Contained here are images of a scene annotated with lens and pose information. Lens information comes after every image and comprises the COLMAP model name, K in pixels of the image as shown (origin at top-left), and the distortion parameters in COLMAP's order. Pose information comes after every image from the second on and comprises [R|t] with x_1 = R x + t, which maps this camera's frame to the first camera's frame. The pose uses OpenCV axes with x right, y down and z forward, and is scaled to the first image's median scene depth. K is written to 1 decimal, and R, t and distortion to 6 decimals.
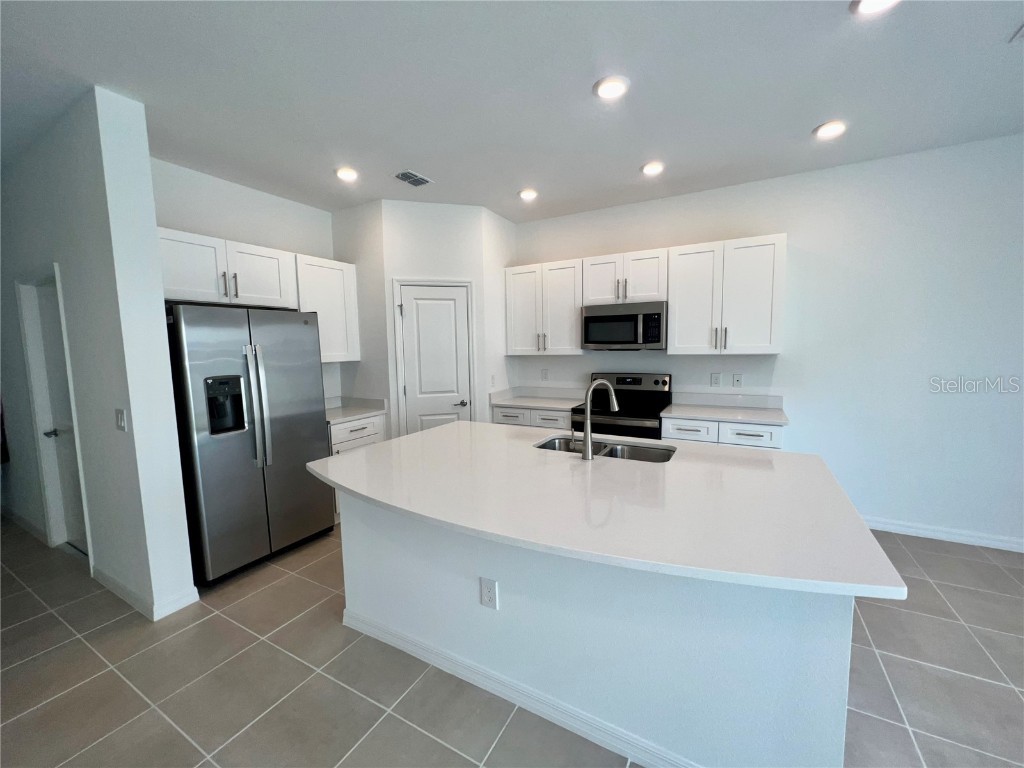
lens RADIAL K [[410.5, 0, 509.8], [0, 410.5, 385.2], [0, 0, 1]] dist [-0.000337, 0.000217]
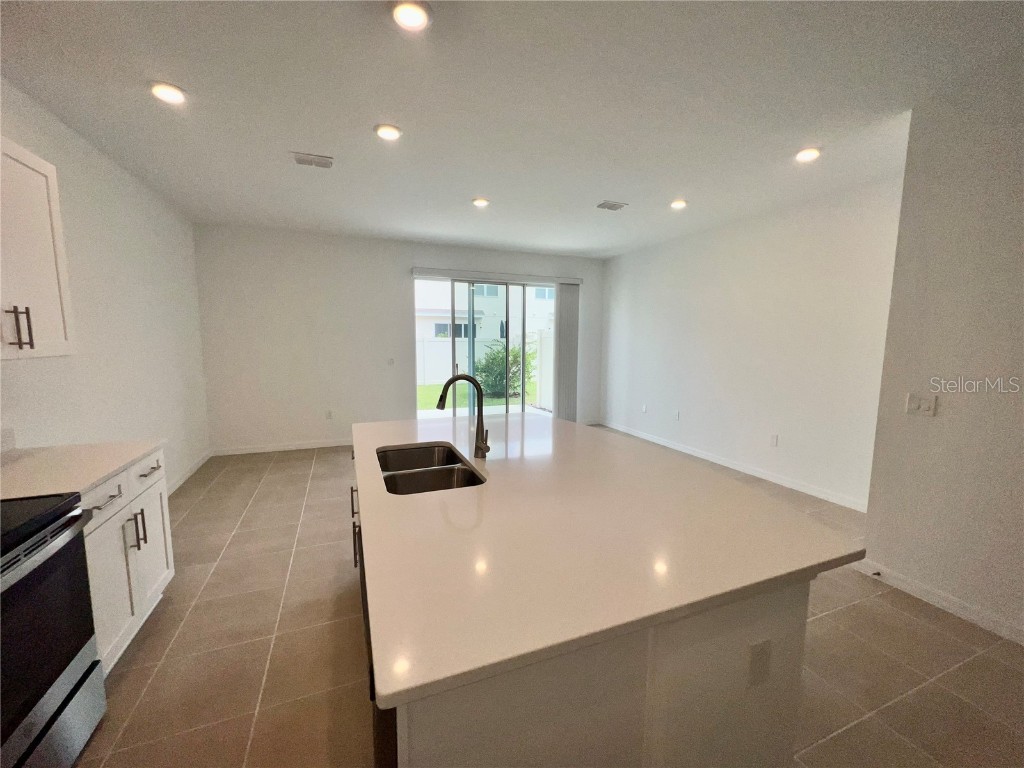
lens RADIAL K [[410.5, 0, 509.8], [0, 410.5, 385.2], [0, 0, 1]] dist [-0.000337, 0.000217]
pose [[-0.783585, -0.057393, 0.618628, -0.260748], [0.068246, 0.981747, 0.177524, -0.087020], [-0.617525, 0.181324, -0.765366, 0.960544]]
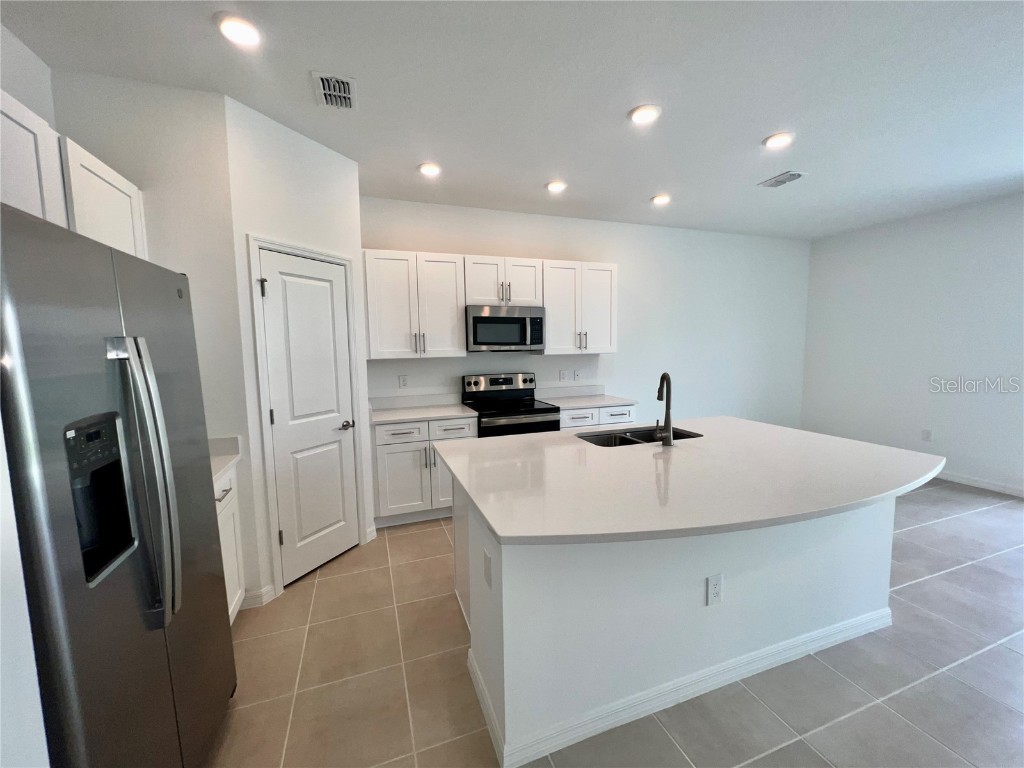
lens RADIAL K [[410.5, 0, 509.8], [0, 410.5, 385.2], [0, 0, 1]] dist [-0.000337, 0.000217]
pose [[0.651618, -0.065704, 0.755697, -0.529796], [0.078739, 0.996719, 0.018765, -0.020441], [-0.754450, 0.047275, 0.654653, 0.341416]]
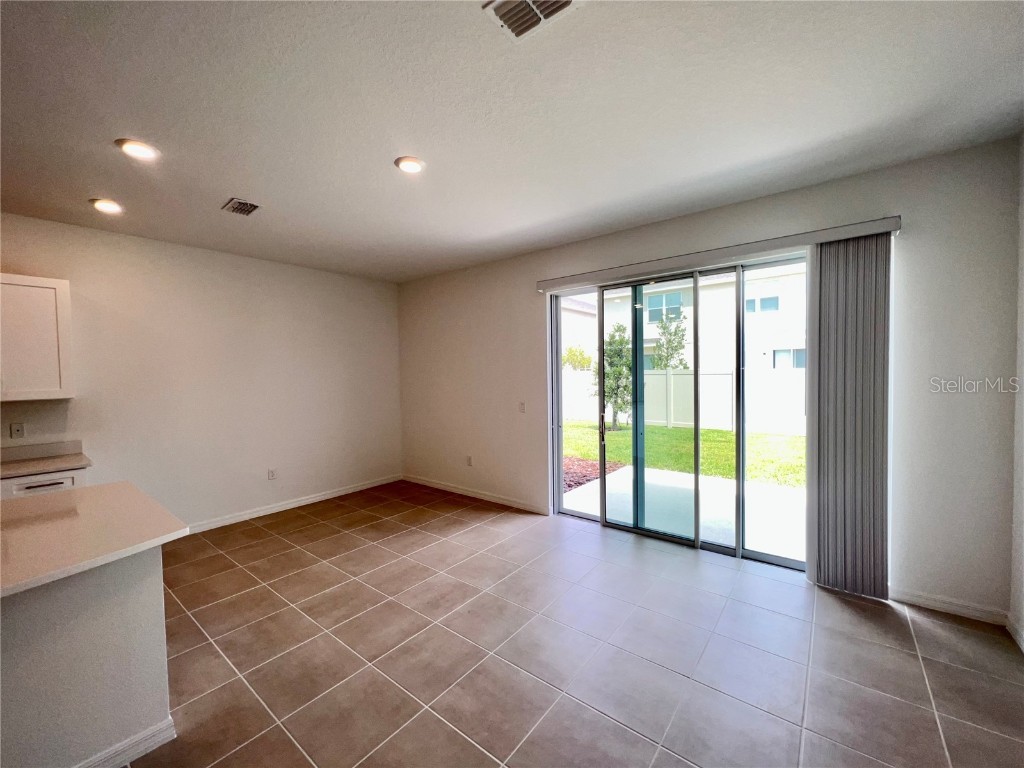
lens RADIAL K [[410.5, 0, 509.8], [0, 410.5, 385.2], [0, 0, 1]] dist [-0.000337, 0.000217]
pose [[0.156540, -0.014773, 0.987561, -0.148648], [0.111086, 0.993807, -0.002742, 0.012124], [-0.981405, 0.110134, 0.157211, -0.186099]]
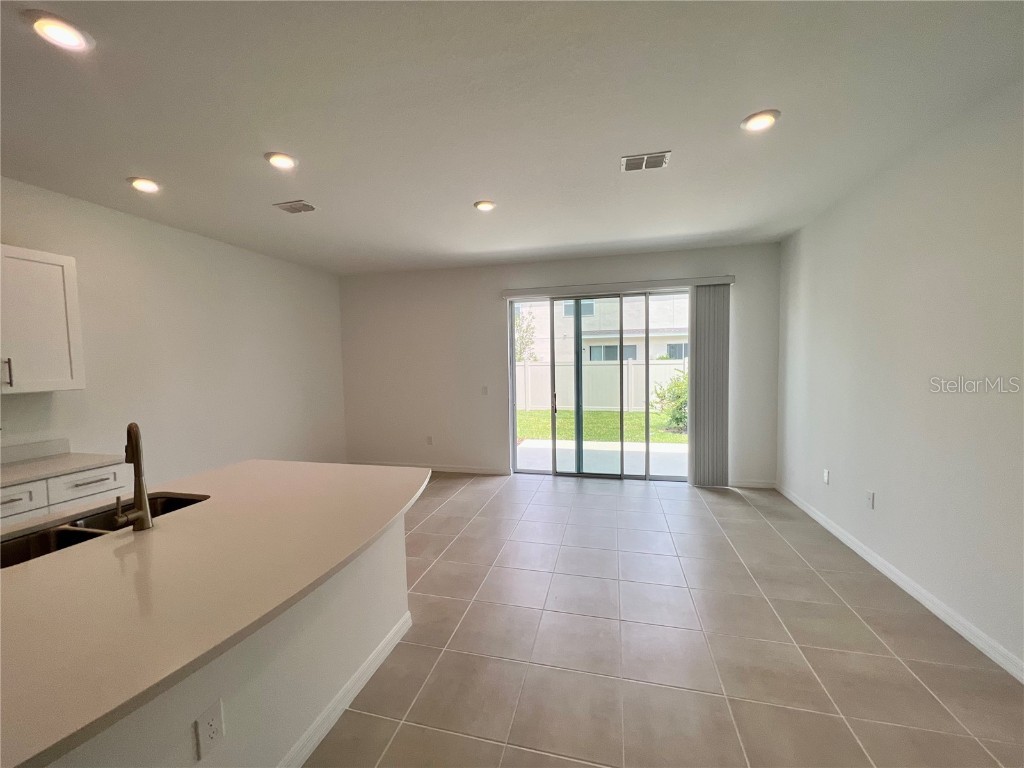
lens RADIAL K [[410.5, 0, 509.8], [0, 410.5, 385.2], [0, 0, 1]] dist [-0.000337, 0.000217]
pose [[-0.266991, -0.030447, 0.963218, -0.411837], [0.118172, 0.990923, 0.064079, -0.028963], [-0.956426, 0.130934, -0.260969, 0.300212]]
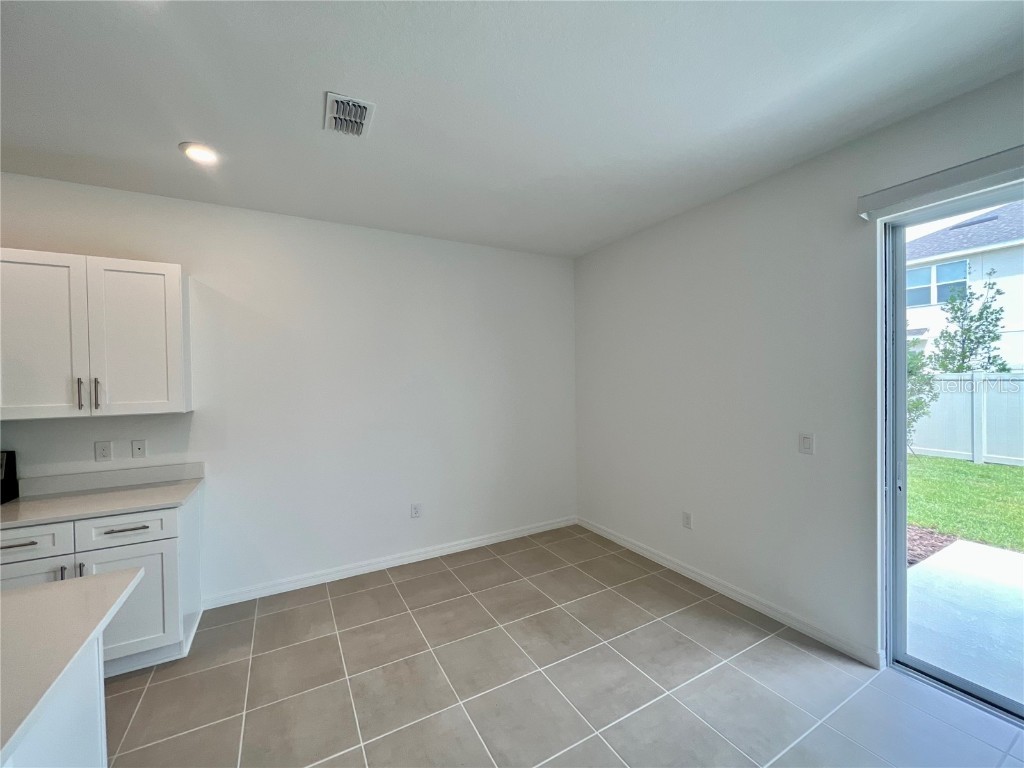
lens RADIAL K [[410.5, 0, 509.8], [0, 410.5, 385.2], [0, 0, 1]] dist [-0.000337, 0.000217]
pose [[0.522110, -0.001682, 0.852877, 0.276145], [0.091268, 0.994366, -0.053911, -0.024499], [-0.847981, 0.105988, 0.519321, 0.038452]]
